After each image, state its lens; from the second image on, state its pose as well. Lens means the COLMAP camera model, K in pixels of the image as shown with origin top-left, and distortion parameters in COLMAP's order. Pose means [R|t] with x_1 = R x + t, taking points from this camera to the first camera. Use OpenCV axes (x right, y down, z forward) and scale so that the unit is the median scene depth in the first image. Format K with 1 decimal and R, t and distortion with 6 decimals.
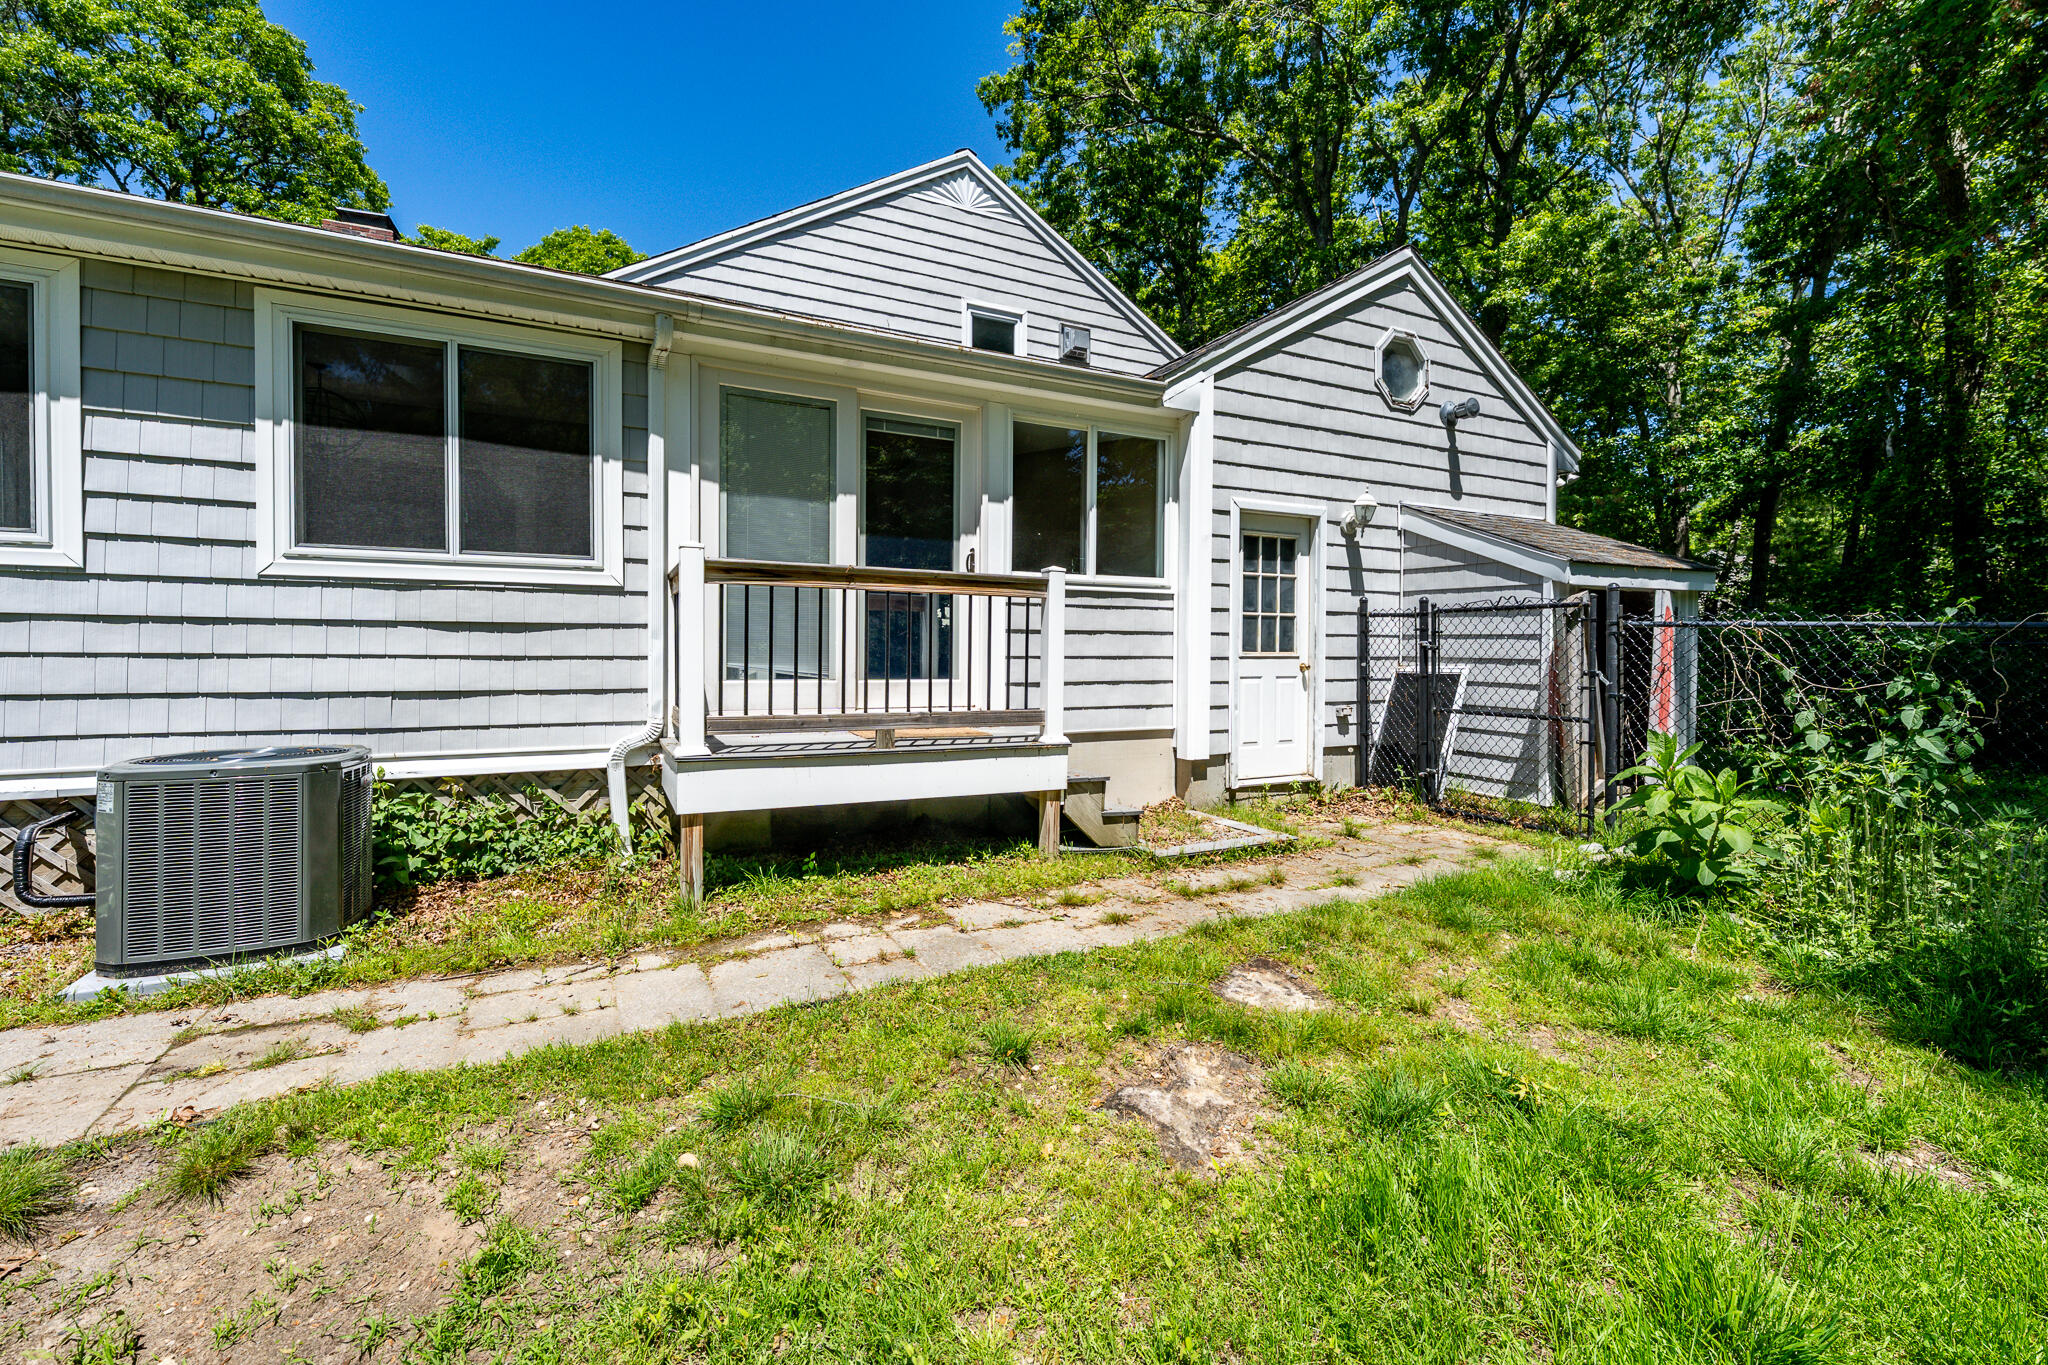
lens RADIAL K [[842.6, 0, 1016.3], [0, 842.6, 666.4], [0, 0, 1]] dist [-0.001376, -0.000594]
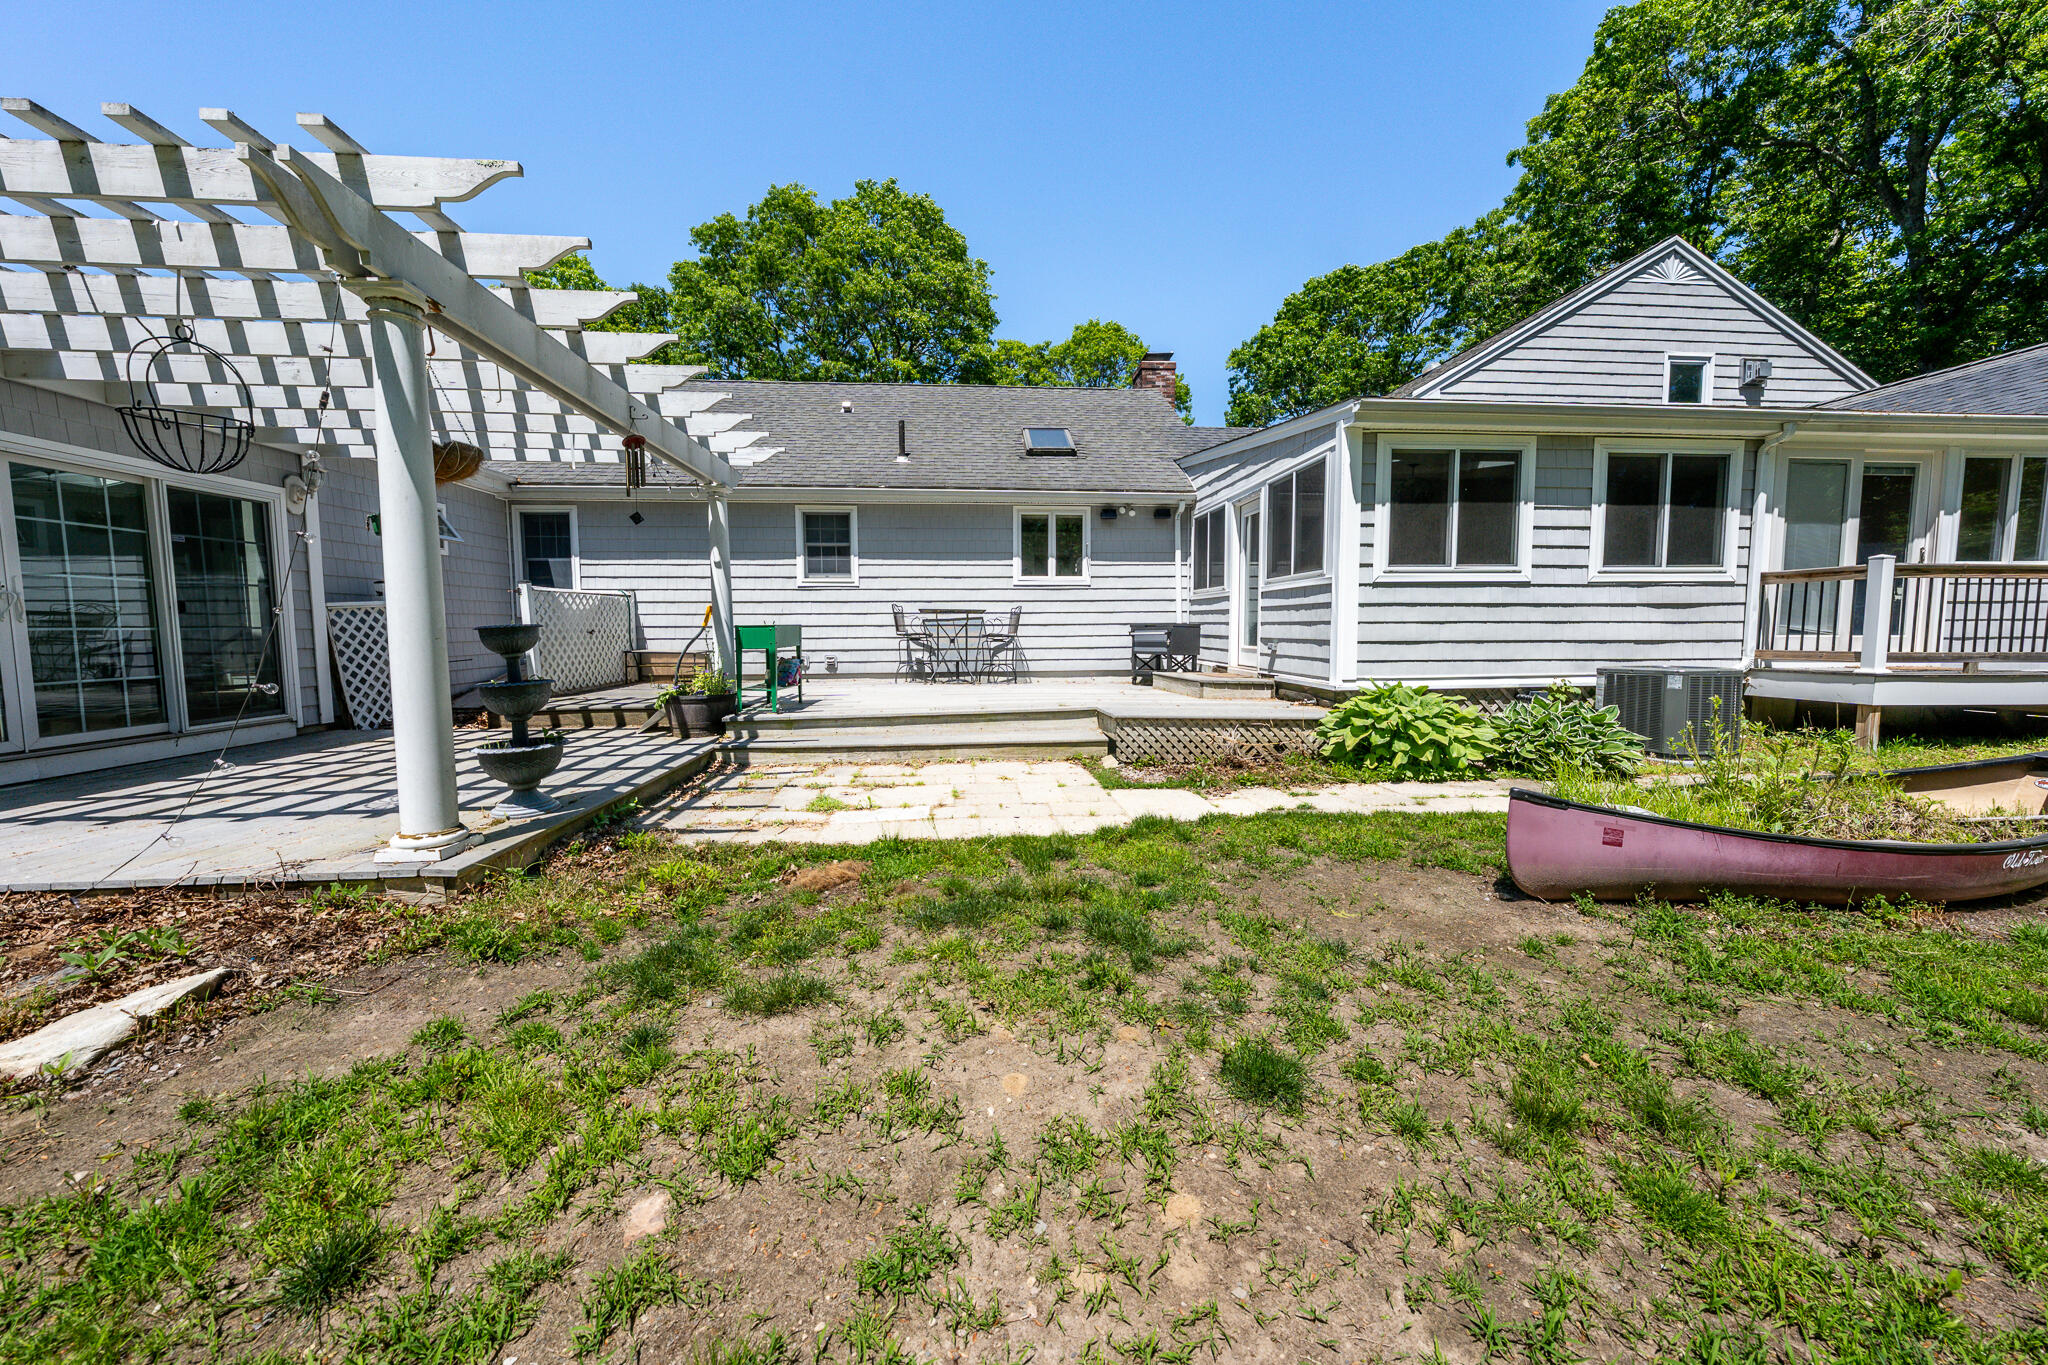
lens RADIAL K [[694.0, 0, 1026.0], [0, 694.0, 682.6], [0, 0, 1]] dist [-0.000591, 0.000006]
pose [[0.929025, 0.017013, -0.369626, -0.982583], [0.004599, 0.998334, 0.057511, 0.019771], [0.369988, -0.055129, 0.927399, -0.682018]]
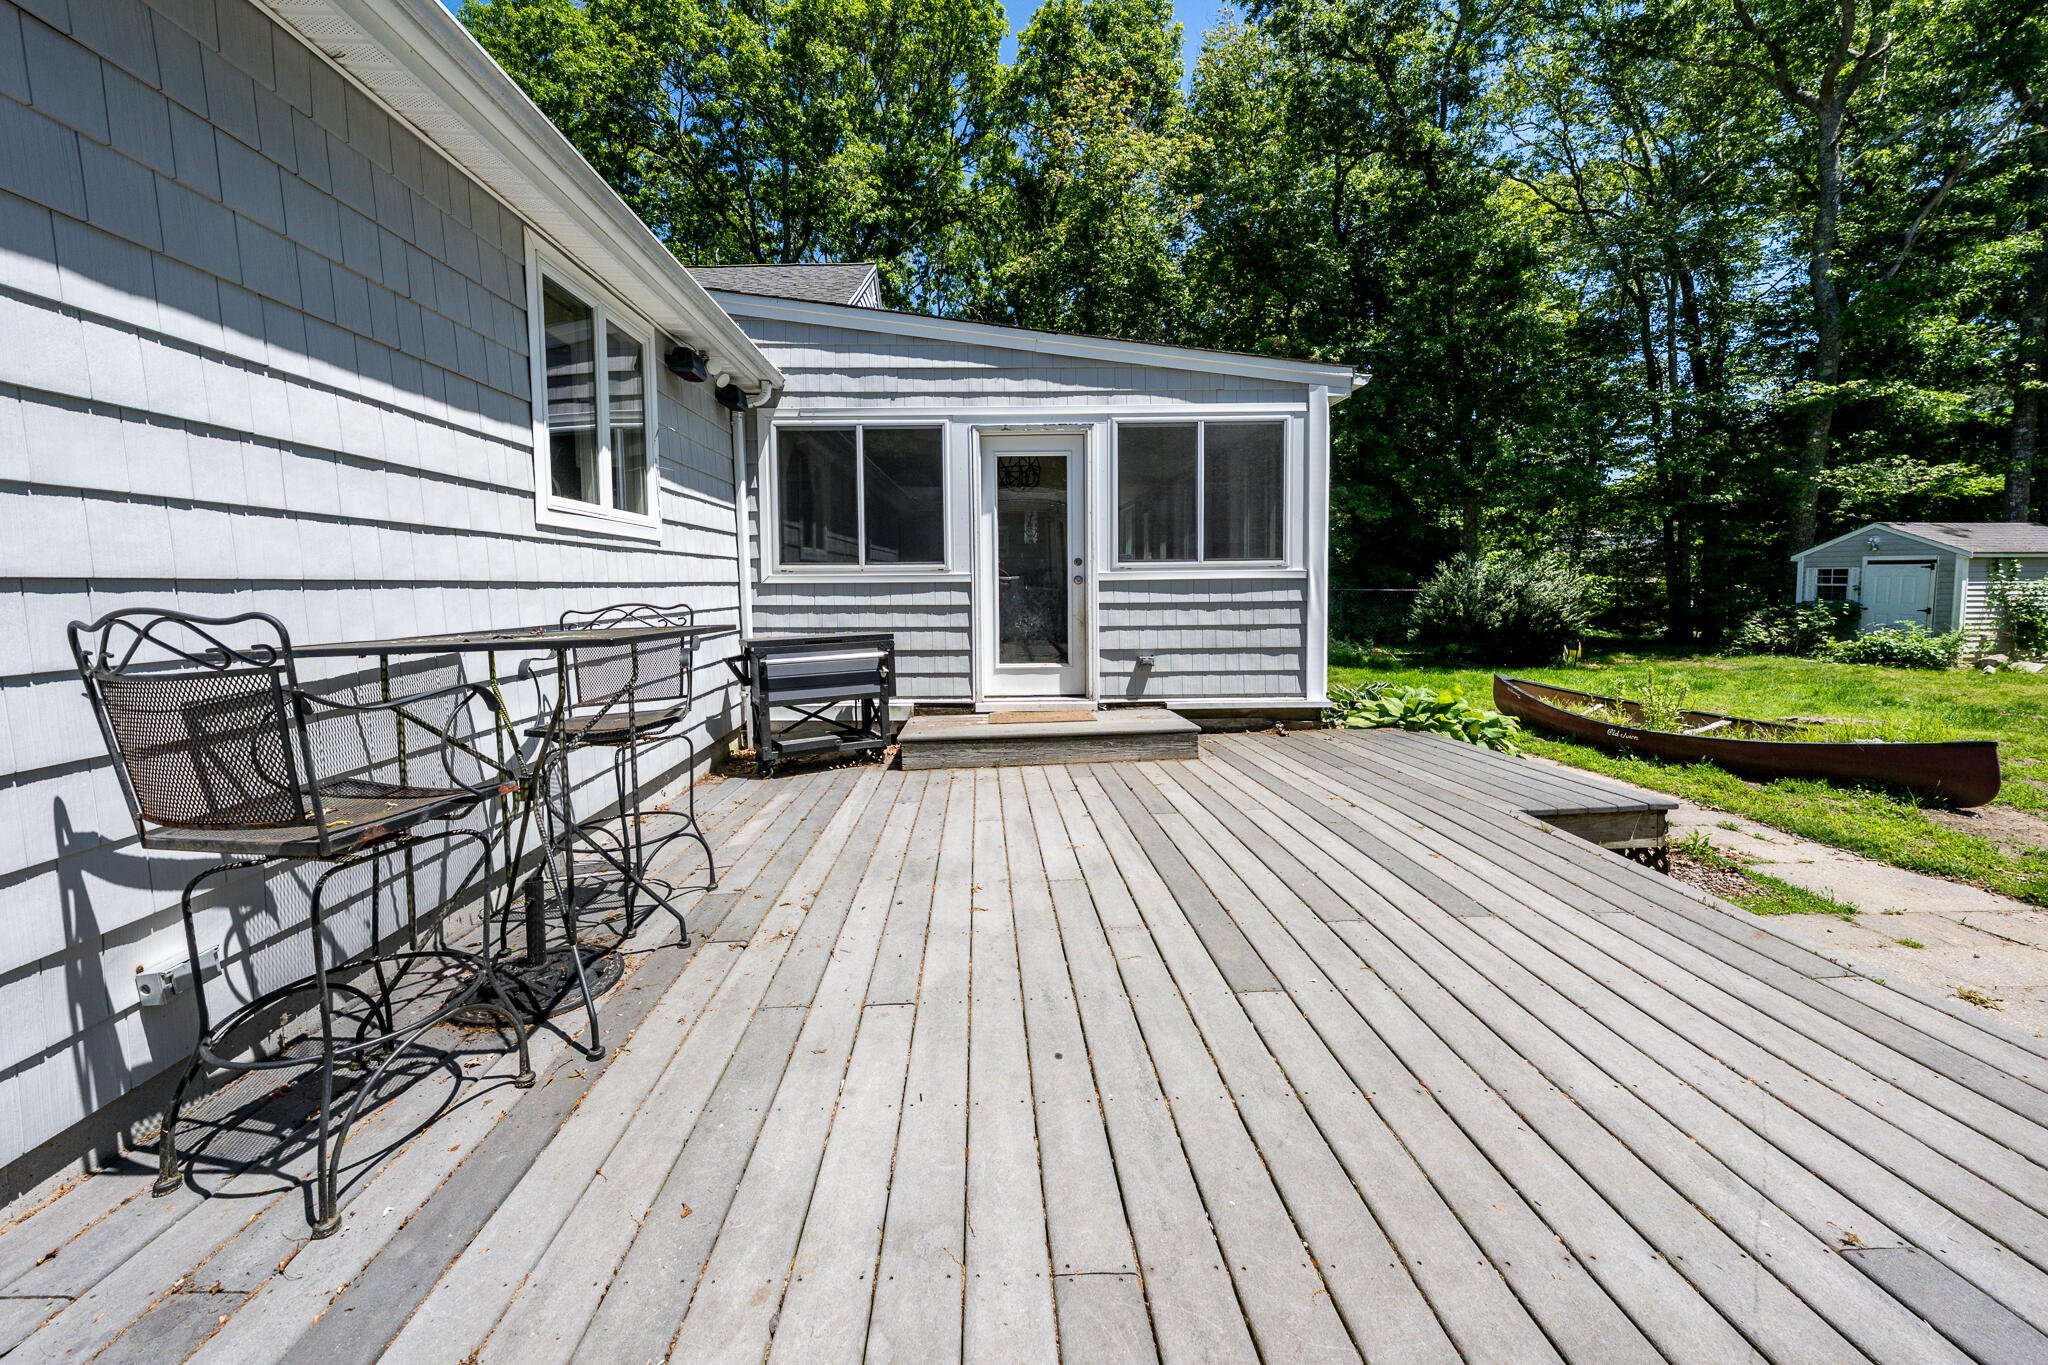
lens RADIAL K [[694.0, 0, 1026.8], [0, 694.0, 676.1], [0, 0, 1]] dist [-0.000591, 0.000006]
pose [[0.461849, -0.122319, 0.878483, -1.915774], [0.038307, 0.992272, 0.118024, -0.065398], [-0.886131, -0.020858, 0.462966, 0.411947]]
